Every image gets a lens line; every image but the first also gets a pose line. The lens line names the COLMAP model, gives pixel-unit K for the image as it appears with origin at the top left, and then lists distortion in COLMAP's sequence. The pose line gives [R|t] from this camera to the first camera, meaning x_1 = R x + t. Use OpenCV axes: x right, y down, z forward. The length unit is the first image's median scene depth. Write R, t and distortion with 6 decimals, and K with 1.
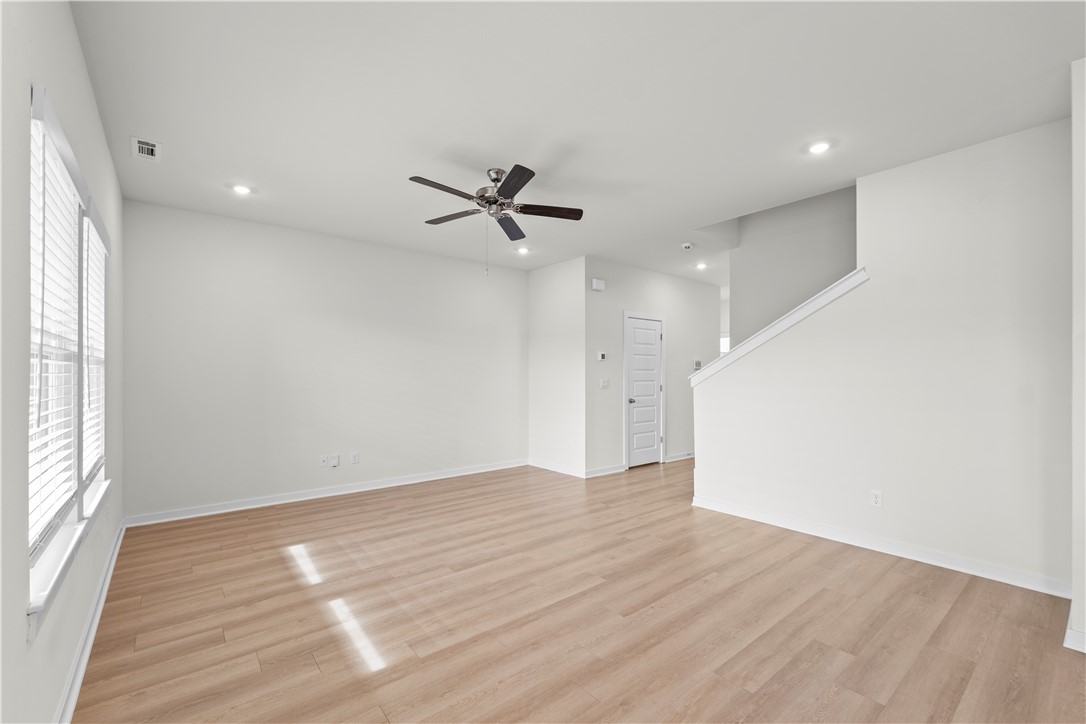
lens RADIAL K [[456.4, 0, 548.6], [0, 456.4, 373.1], [0, 0, 1]] dist [0.000394, -0.000052]
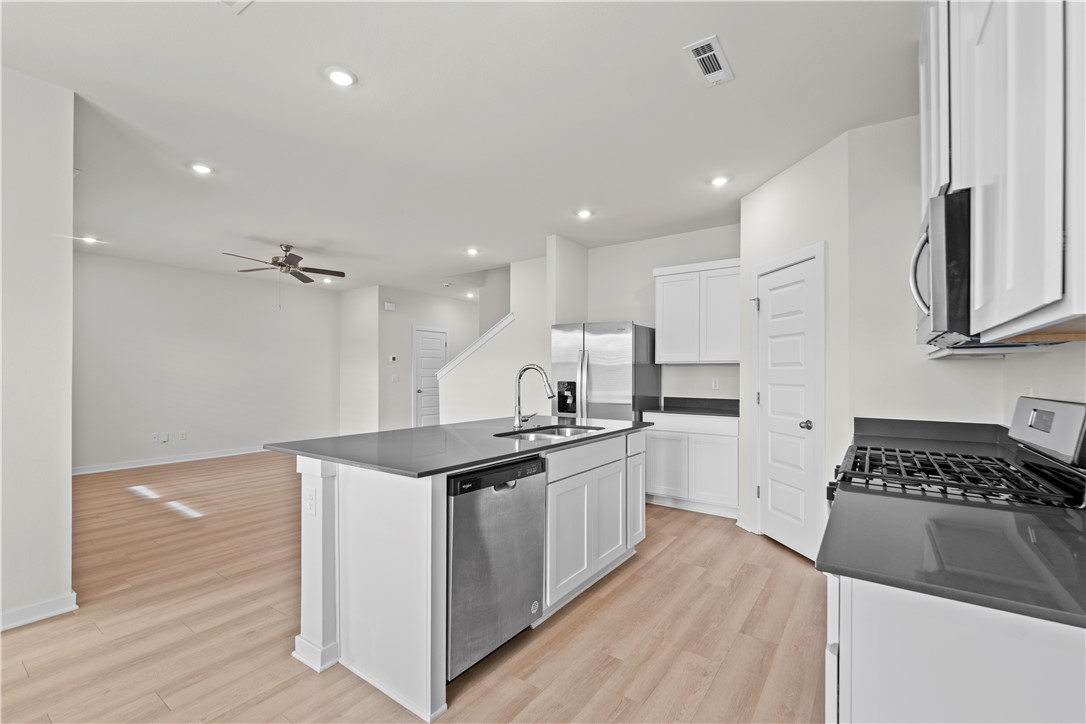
lens RADIAL K [[467.2, 0, 547.6], [0, 467.2, 372.2], [0, 0, 1]] dist [0.000511, 0.000052]
pose [[0.964707, 0.002217, 0.263315, 0.316645], [-0.002611, 0.999996, 0.001146, 0.002127], [-0.263311, -0.001793, 0.964709, -0.775906]]
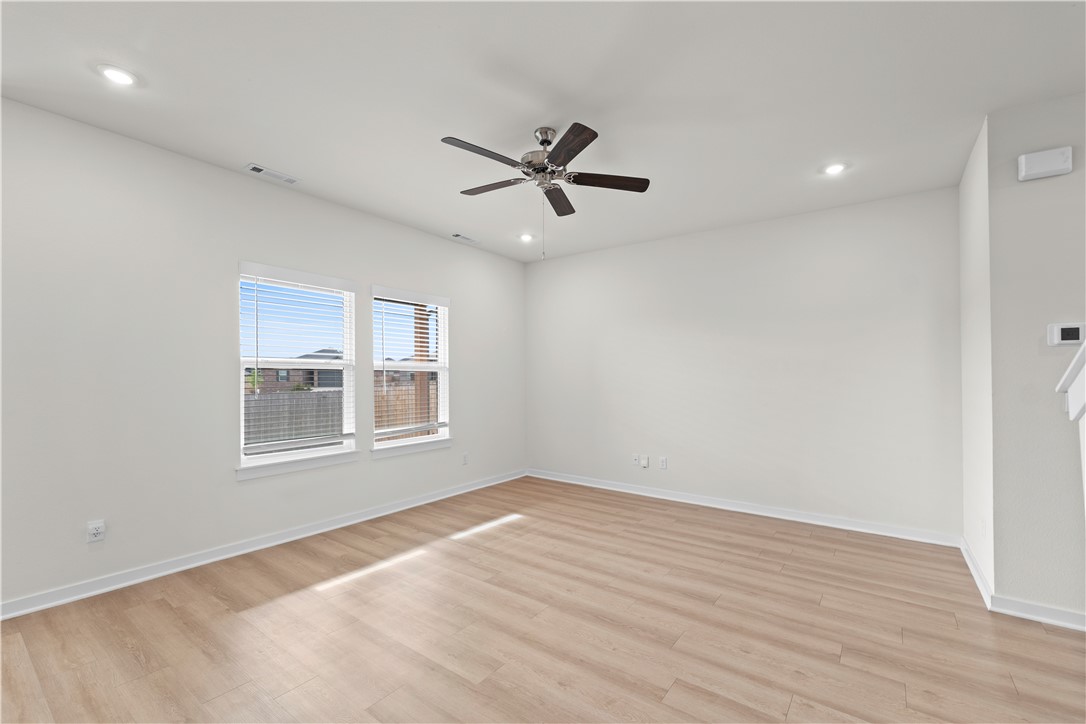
lens RADIAL K [[459.7, 0, 556.9], [0, 459.7, 373.5], [0, 0, 1]] dist [-0.001465, -0.000372]
pose [[0.257159, -0.004100, -0.966361, 0.639253], [-0.000815, 0.999990, -0.004460, 0.001438], [0.966369, 0.001934, 0.257153, 0.741164]]
